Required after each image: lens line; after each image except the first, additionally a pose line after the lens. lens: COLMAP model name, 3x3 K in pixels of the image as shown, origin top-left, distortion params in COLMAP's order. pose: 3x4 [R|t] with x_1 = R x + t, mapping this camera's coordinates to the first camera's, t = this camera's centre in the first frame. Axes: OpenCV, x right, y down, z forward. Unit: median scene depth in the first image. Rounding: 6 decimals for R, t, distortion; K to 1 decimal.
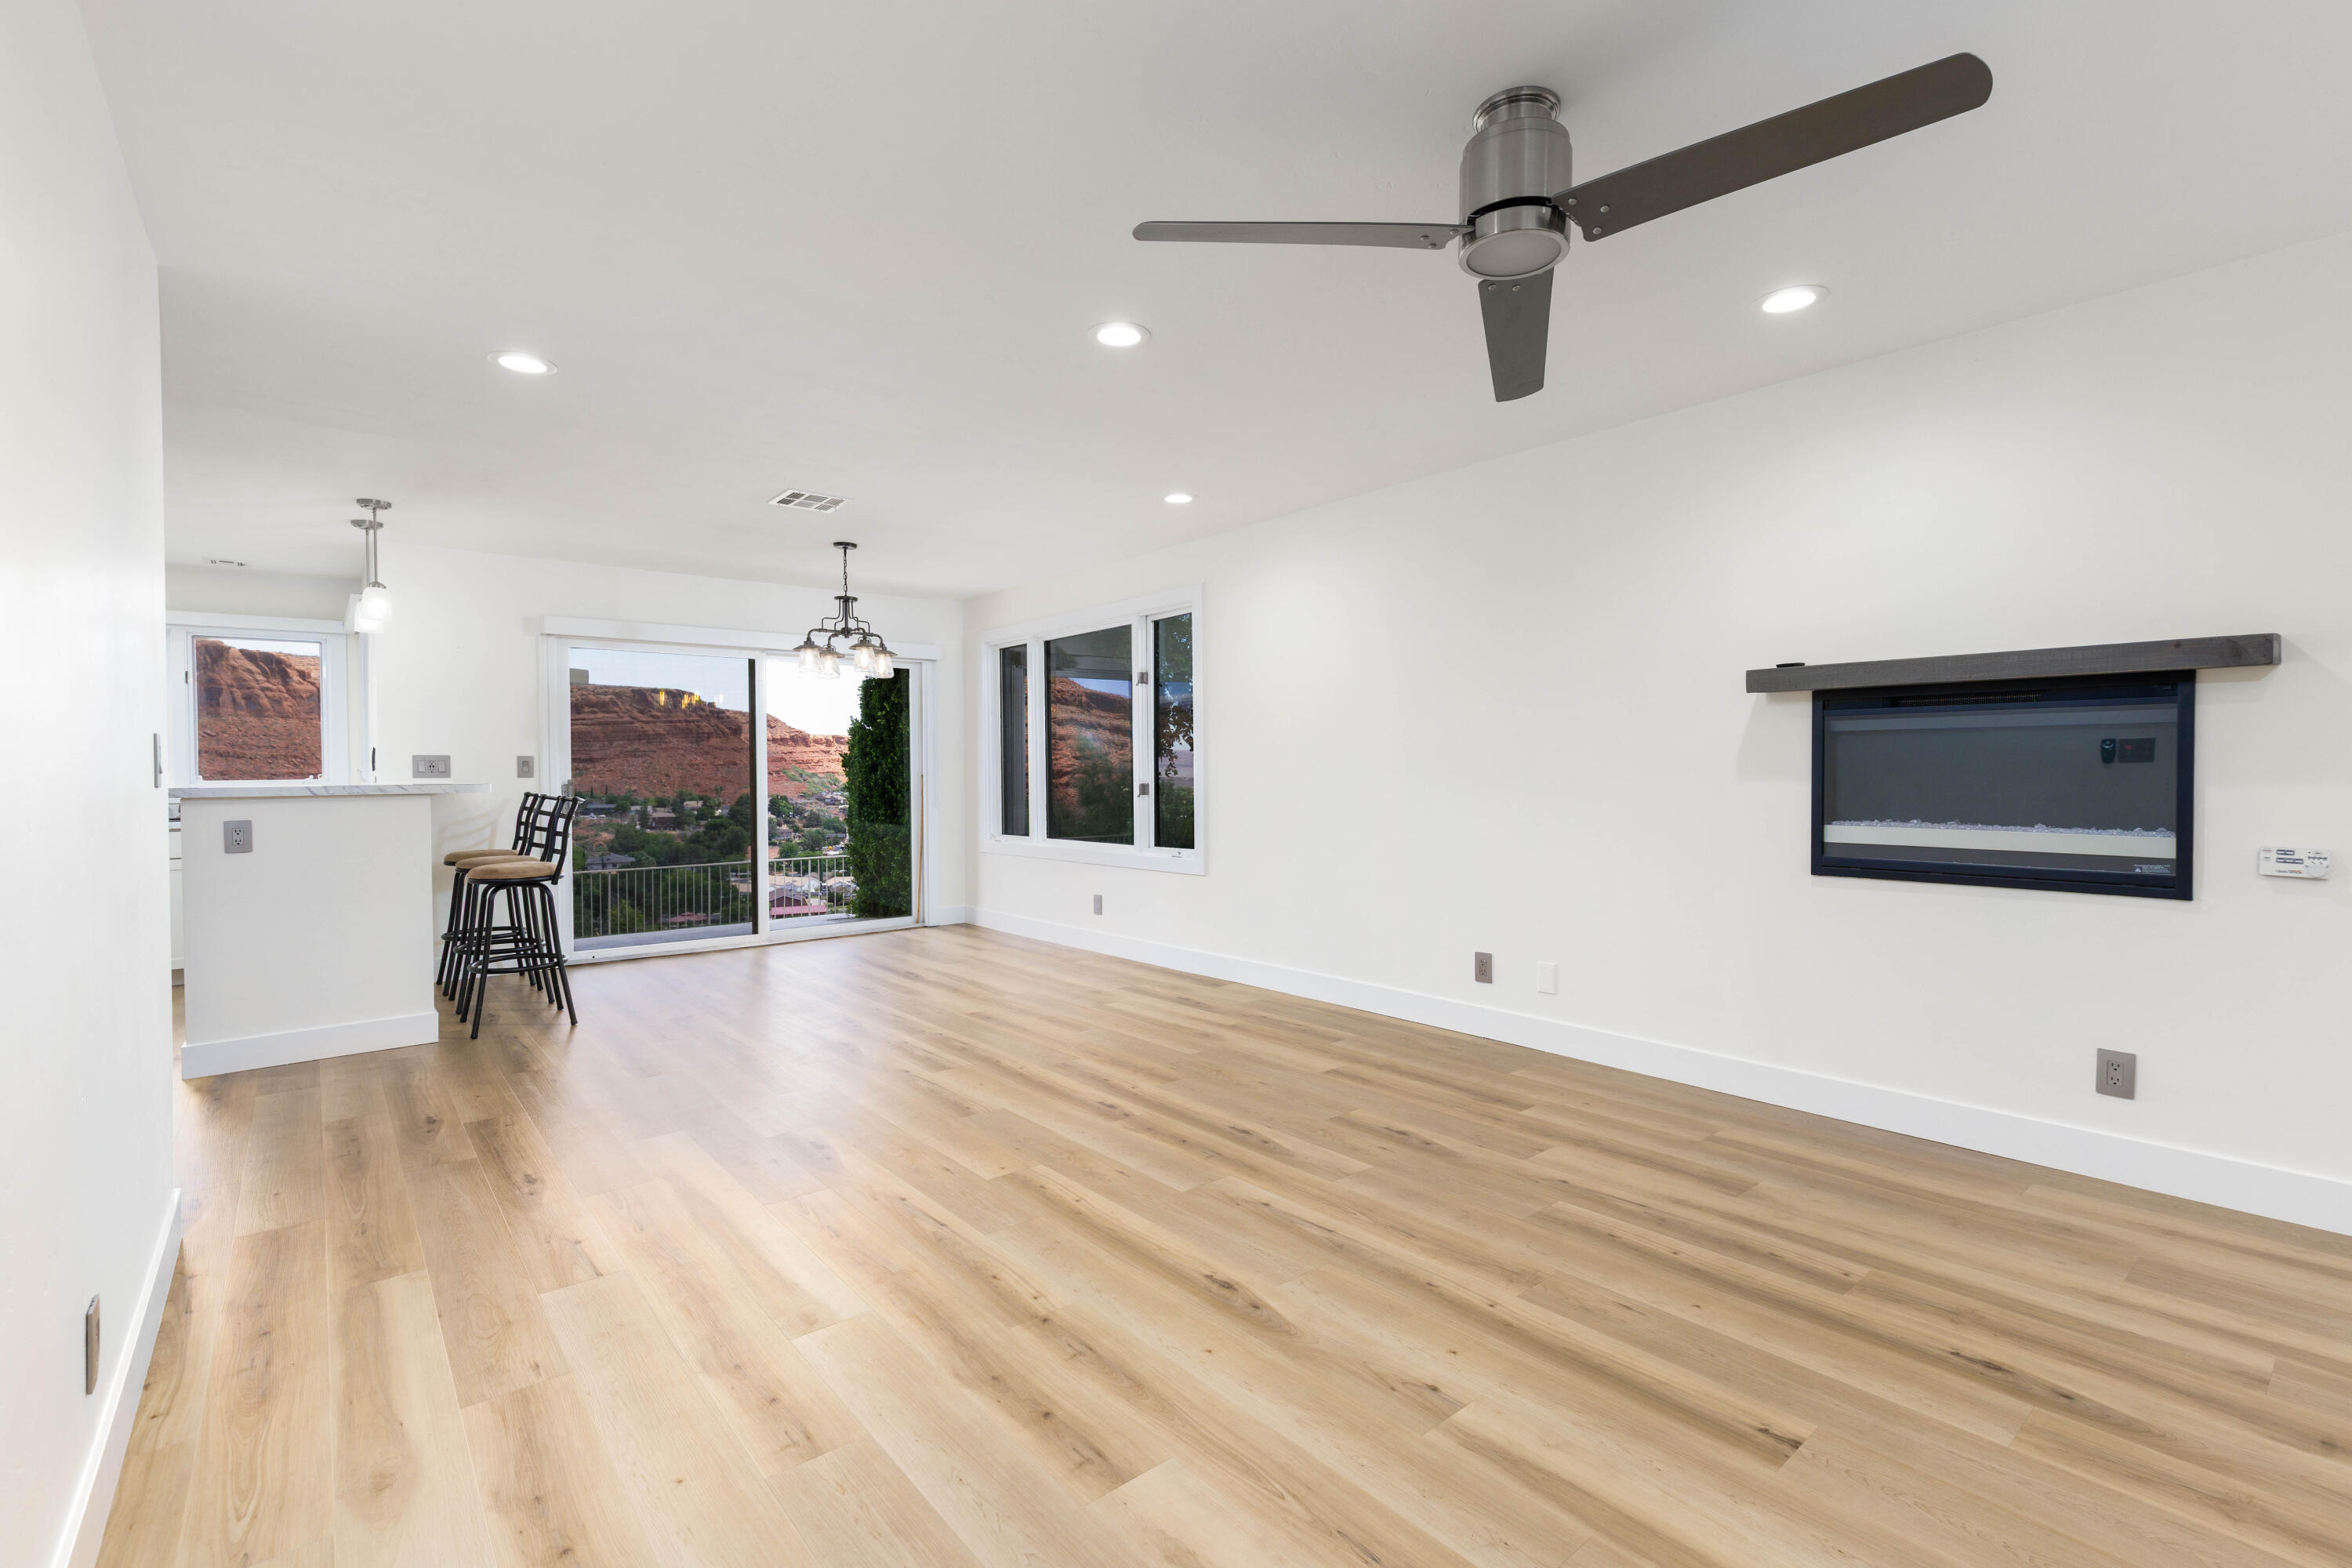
lens RADIAL K [[1044.2, 0, 1182.3], [0, 1044.2, 789.5], [0, 0, 1]] dist [-0.000929, 0.000158]
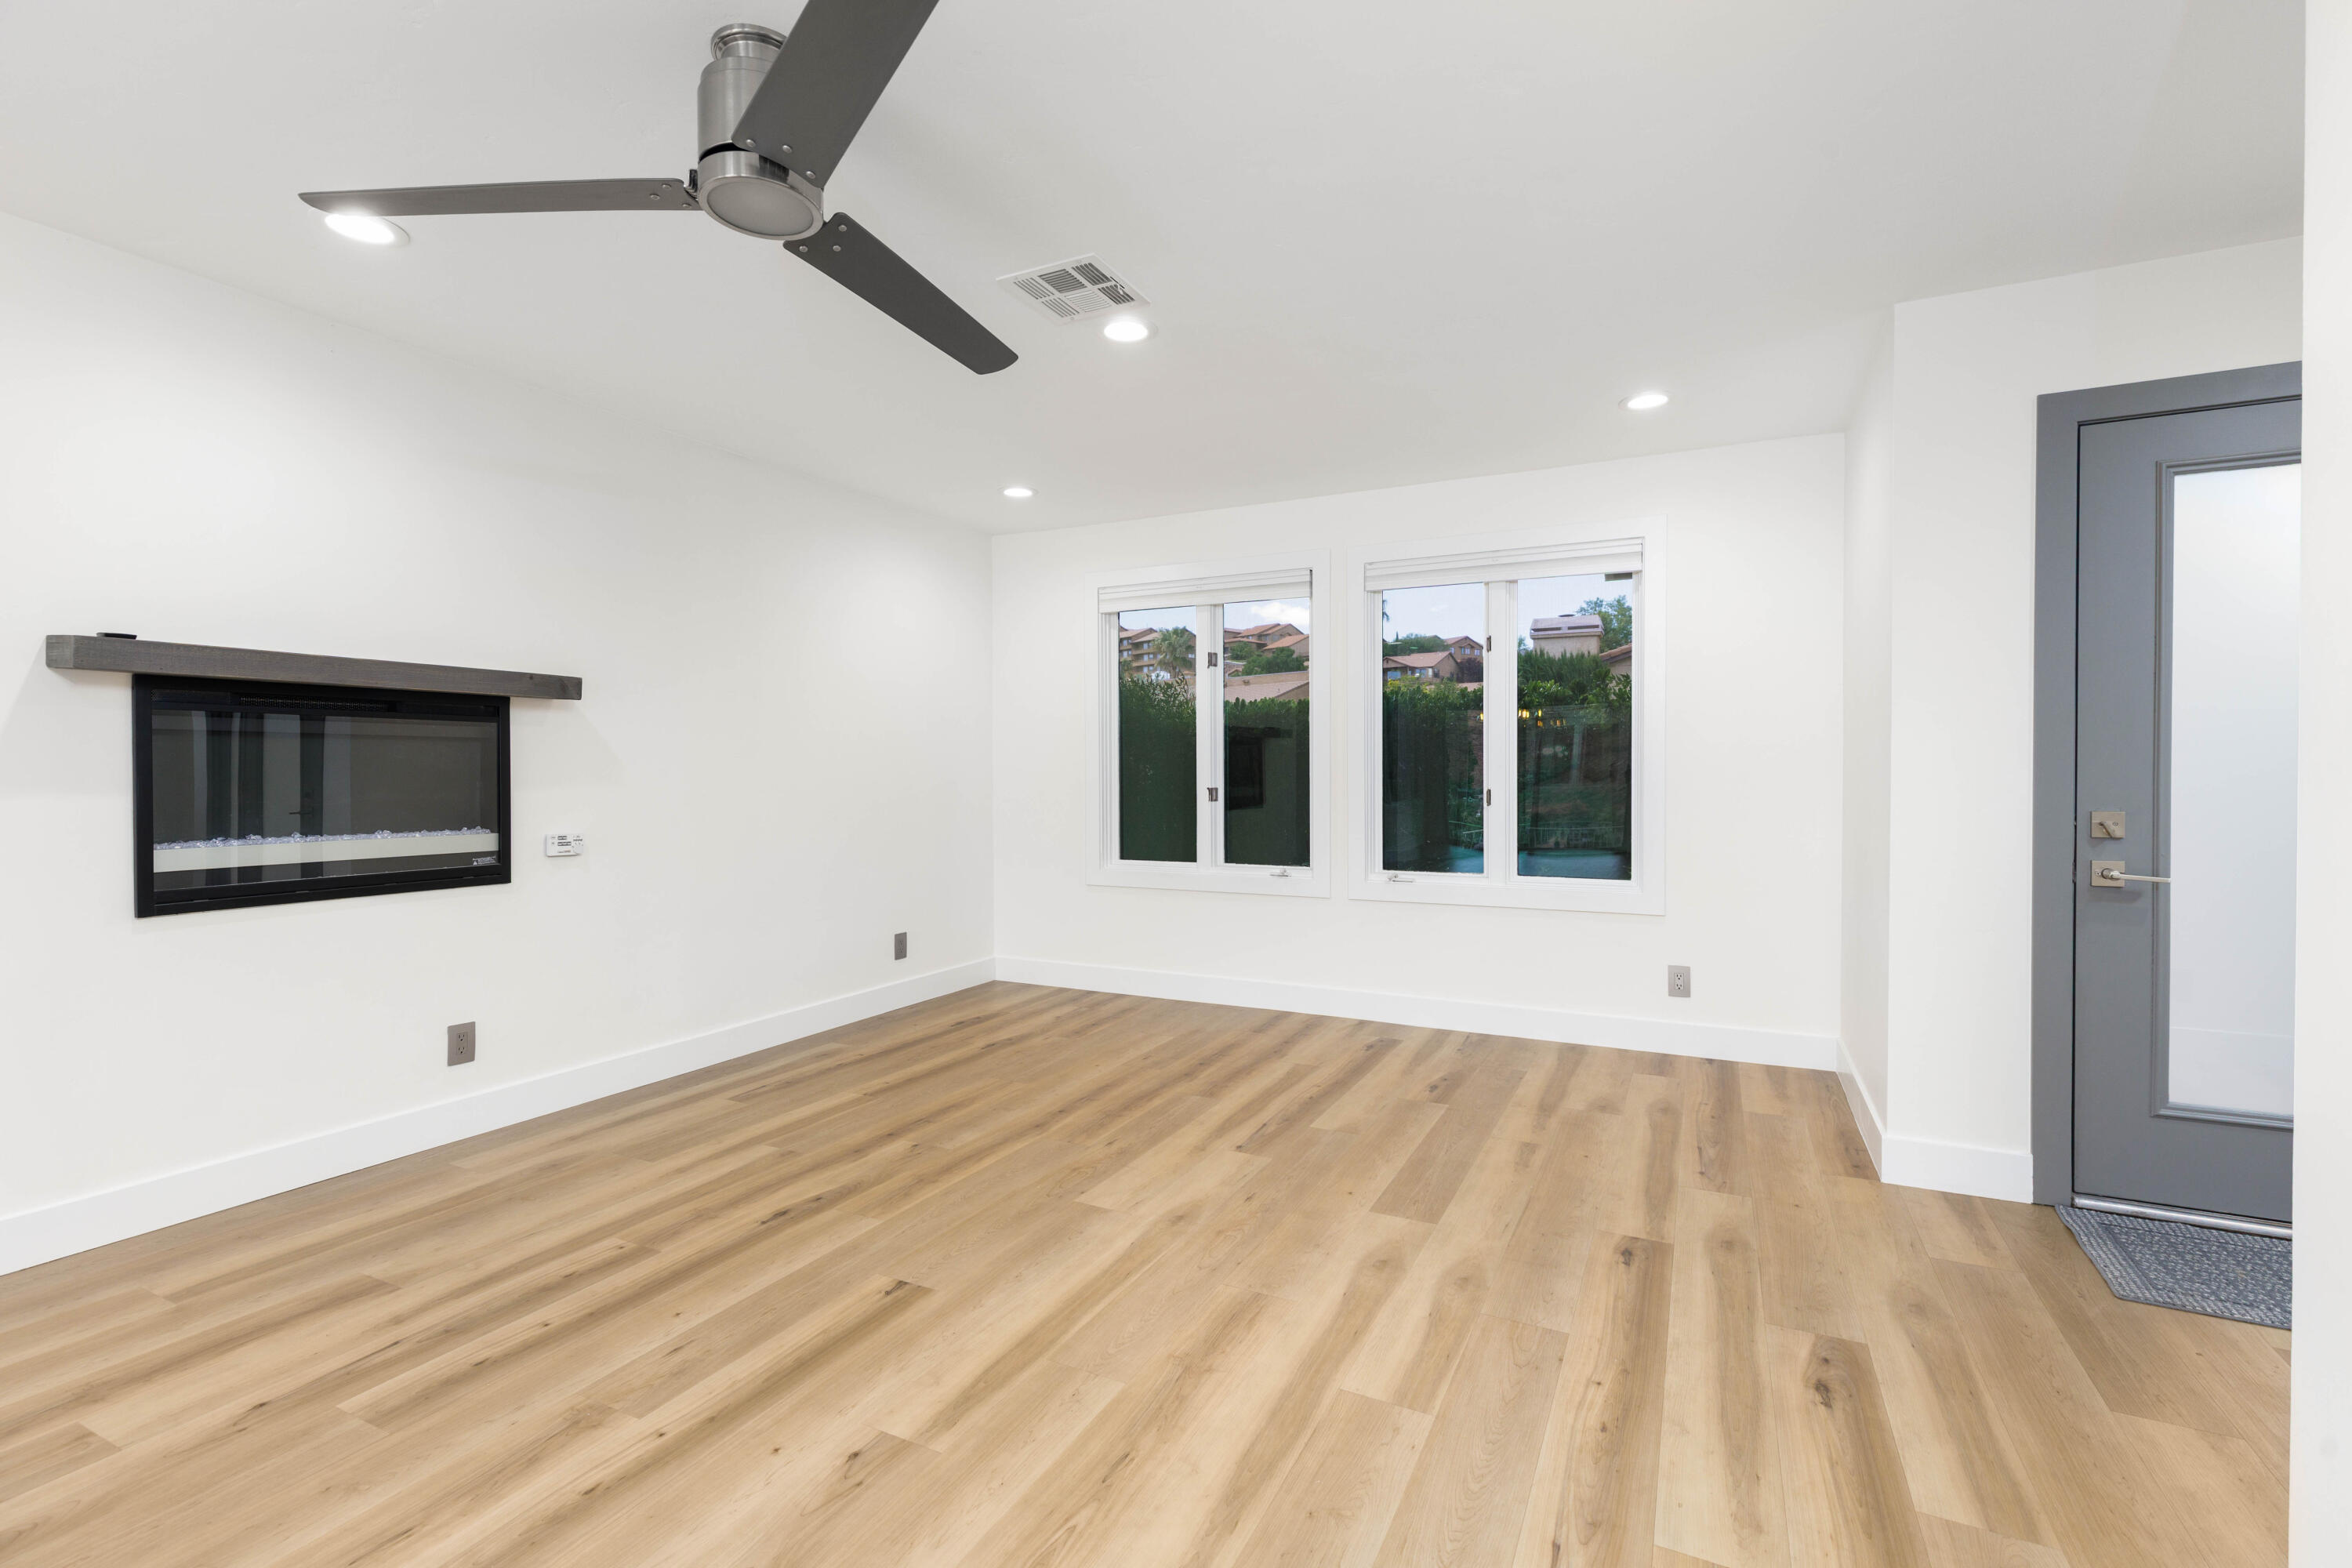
lens RADIAL K [[1046.5, 0, 1185.7], [0, 1046.5, 779.0], [0, 0, 1]] dist [-0.000068, -0.000415]
pose [[-0.404679, -0.000210, 0.914459, -0.523572], [0.022982, 0.999682, 0.010400, -0.012077], [-0.914170, 0.025224, -0.404545, 0.808142]]
